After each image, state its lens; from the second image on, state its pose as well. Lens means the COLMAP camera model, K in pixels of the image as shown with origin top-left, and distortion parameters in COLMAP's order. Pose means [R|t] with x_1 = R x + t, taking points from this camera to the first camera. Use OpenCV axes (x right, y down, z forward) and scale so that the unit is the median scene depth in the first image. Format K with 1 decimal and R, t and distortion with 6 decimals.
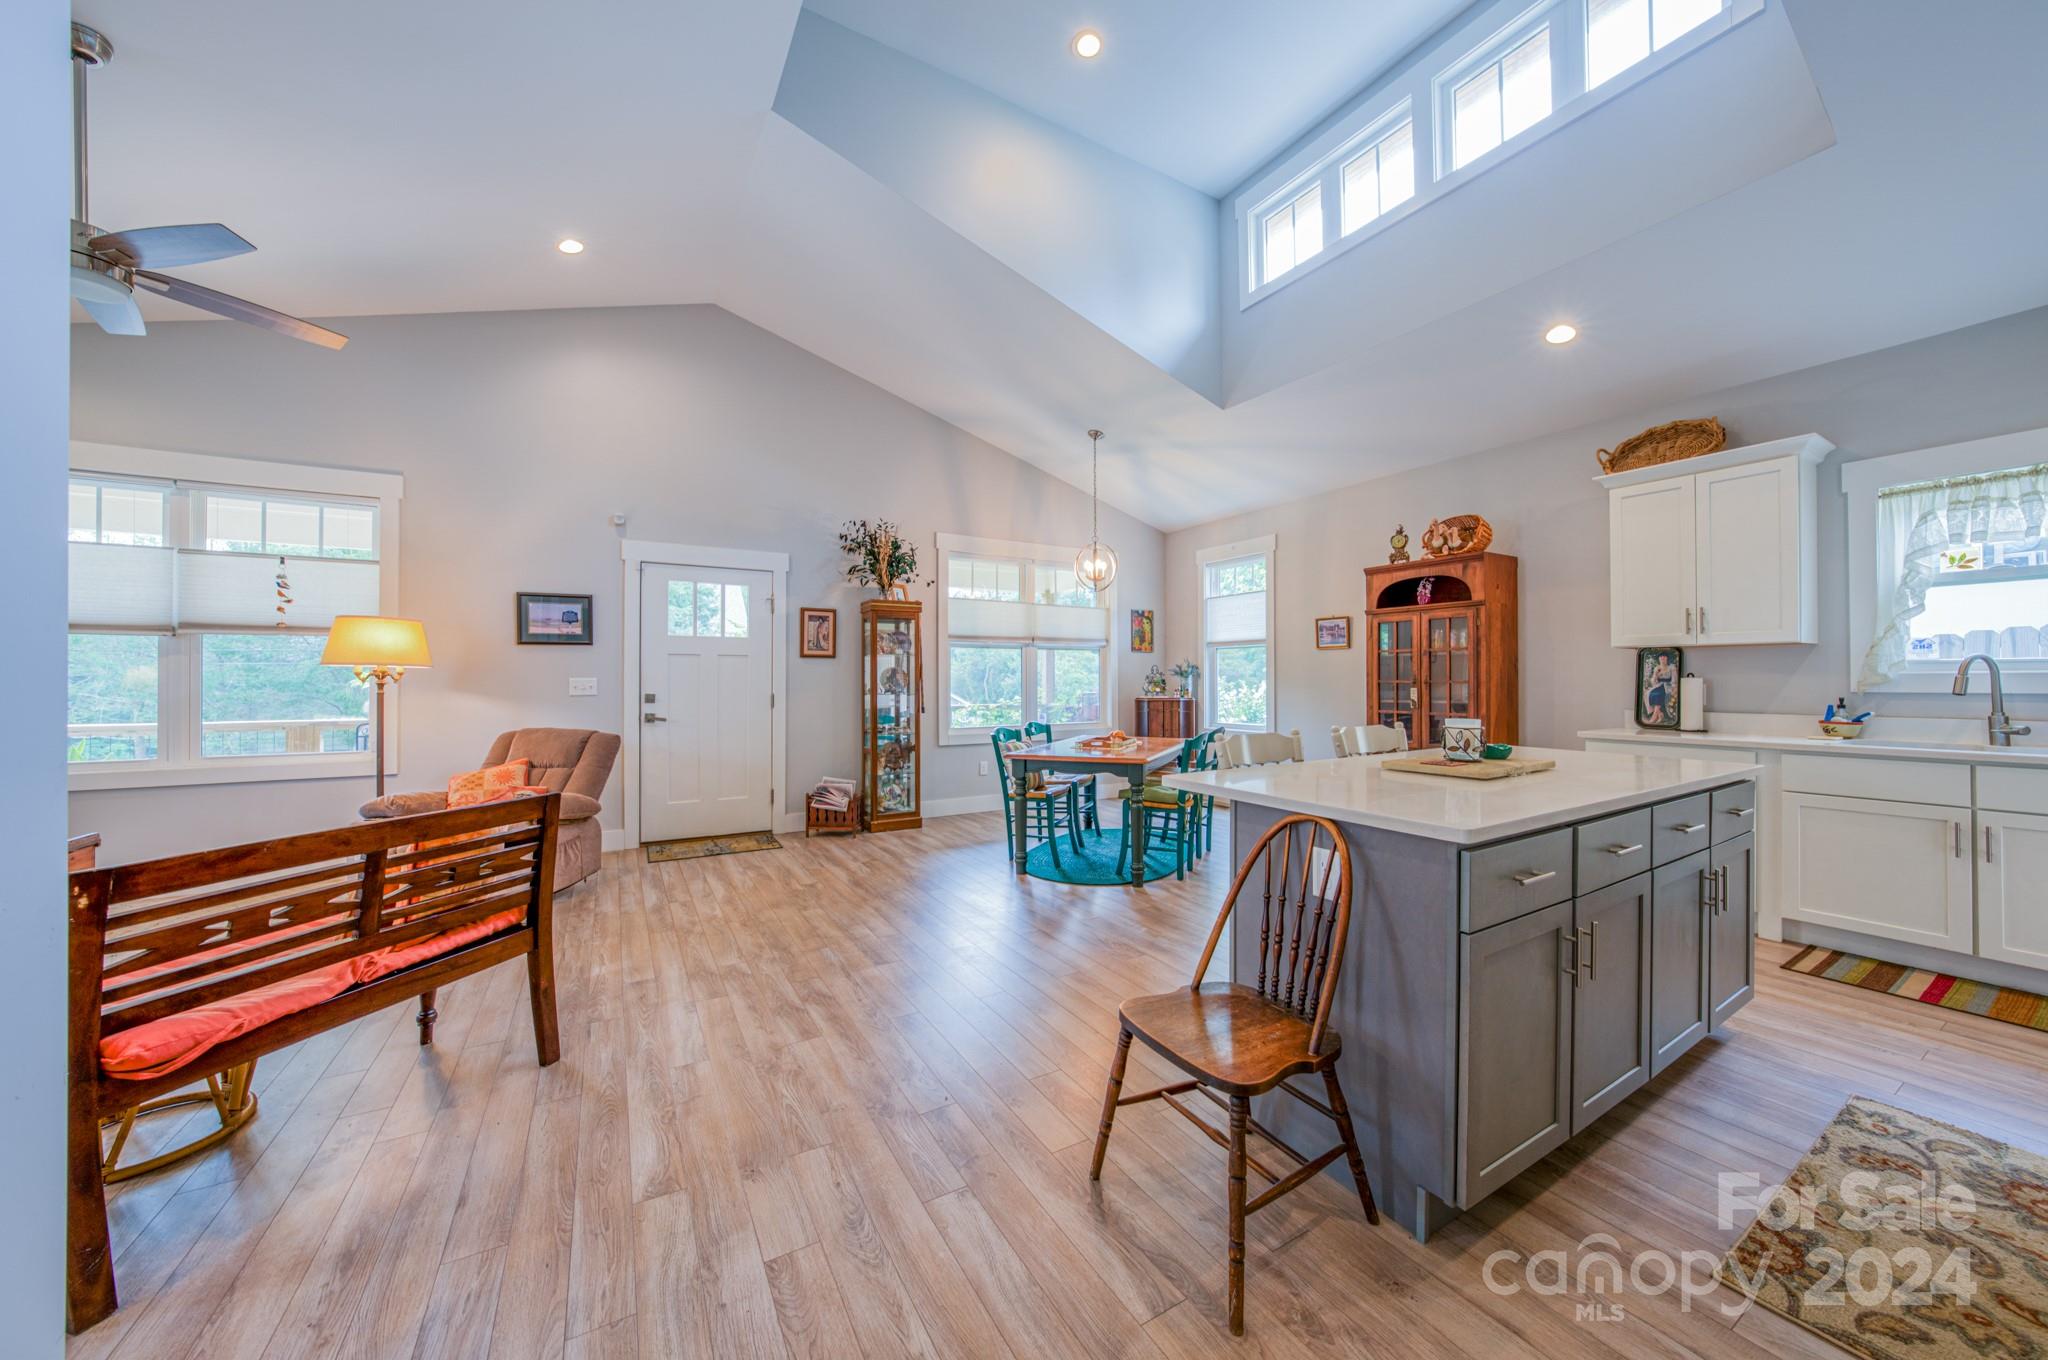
lens RADIAL K [[710.6, 0, 1024.6], [0, 710.6, 677.9], [0, 0, 1]] dist [-0.027500, 0.006175]
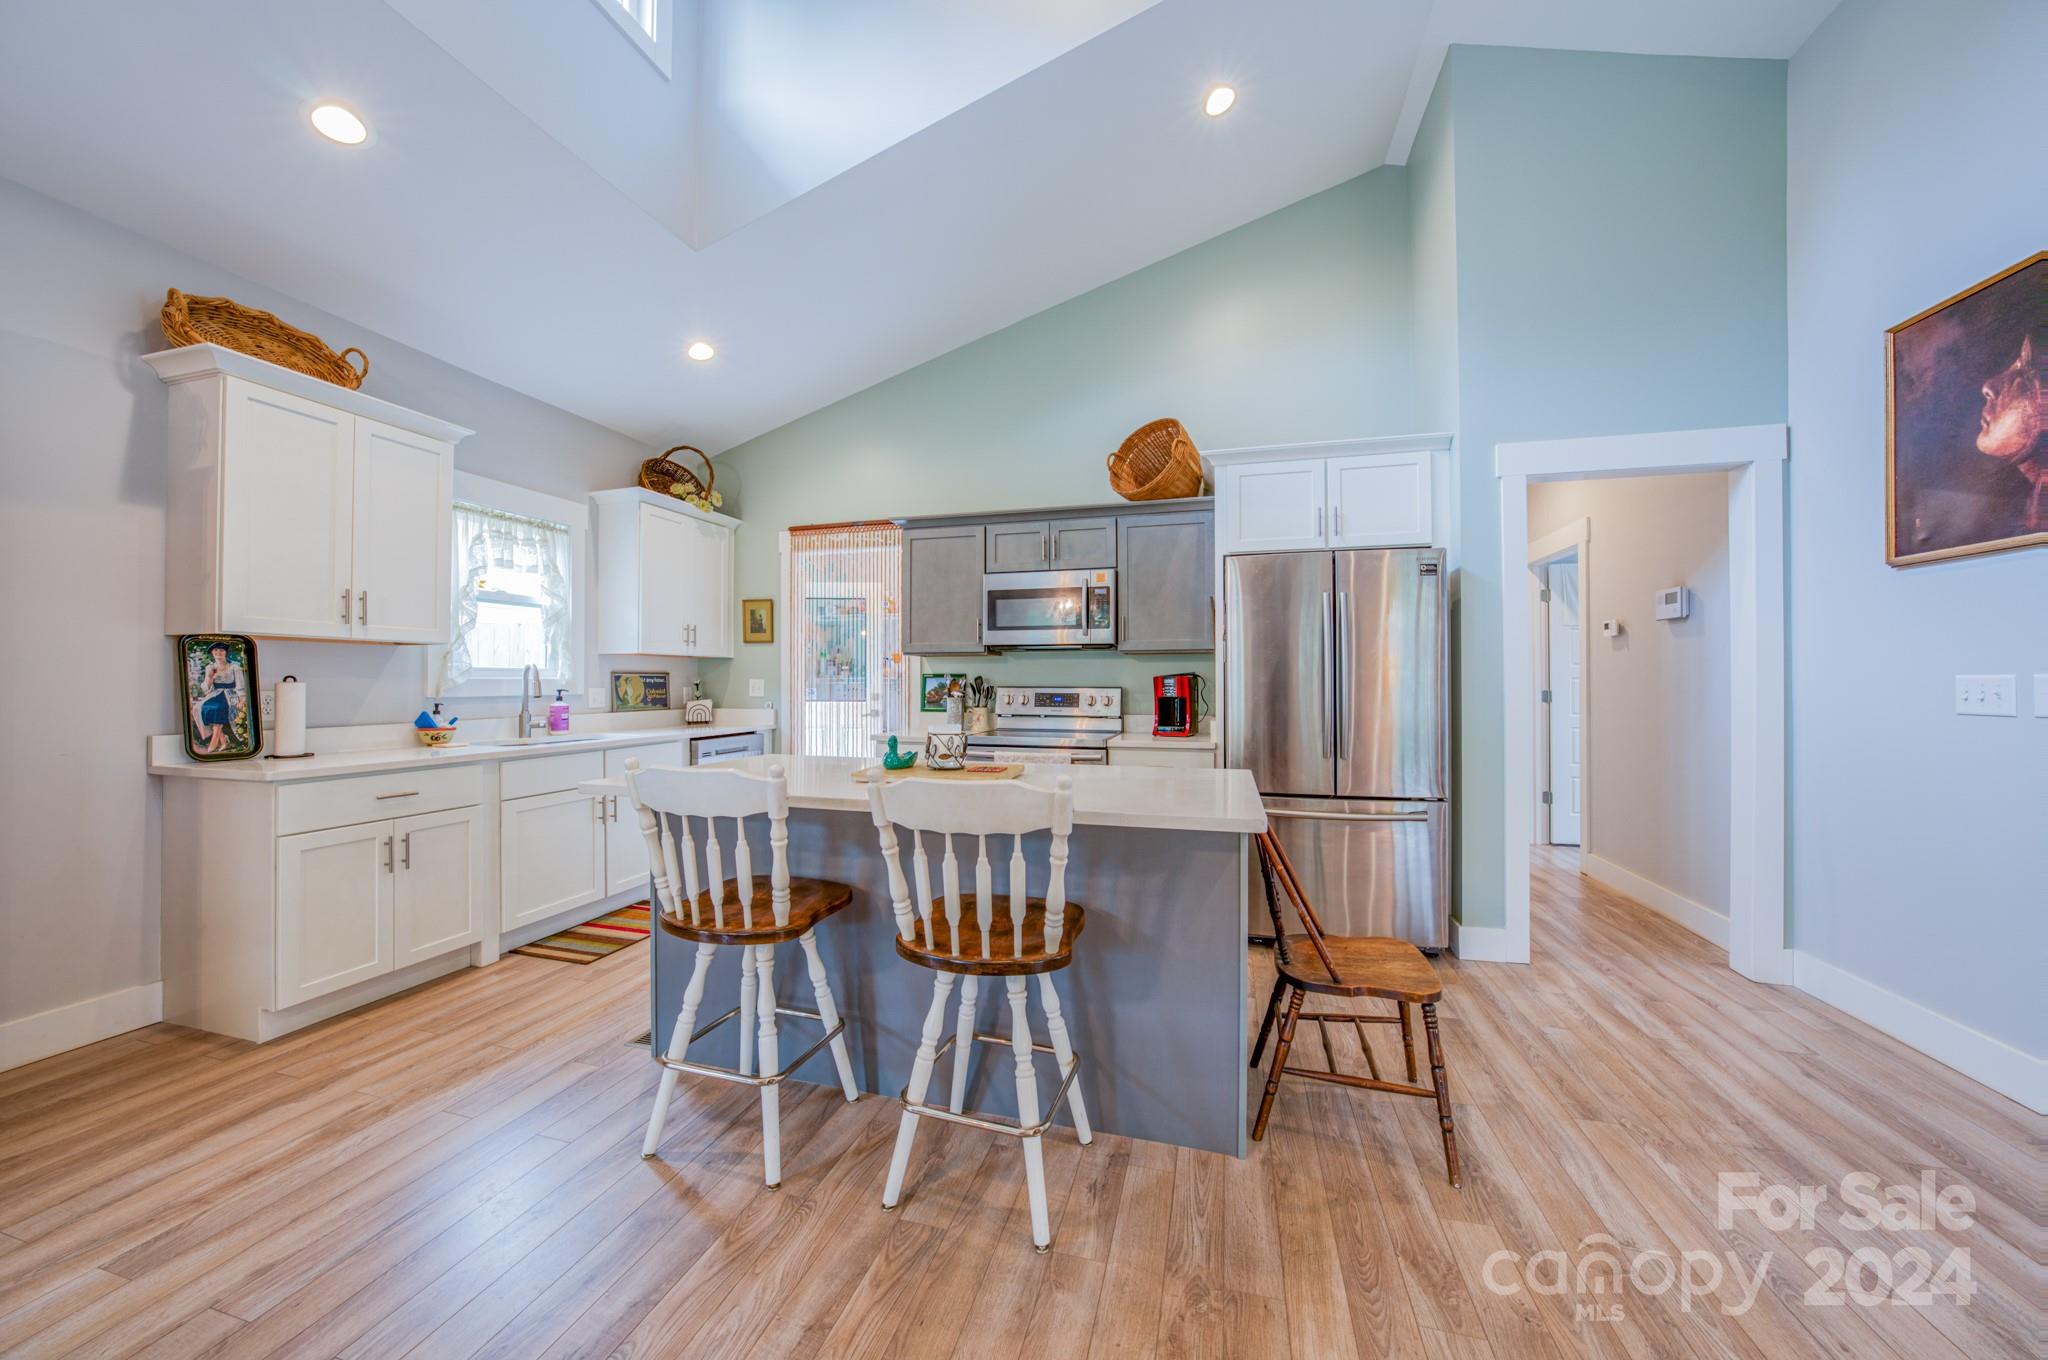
lens RADIAL K [[710.6, 0, 1028.6], [0, 710.6, 672.9], [0, 0, 1]] dist [-0.027500, 0.006175]
pose [[-0.697152, 0.013215, 0.716802, -0.080209], [0.000652, 0.999841, -0.017799, 0.002821], [-0.716923, -0.011941, -0.697050, 0.884663]]
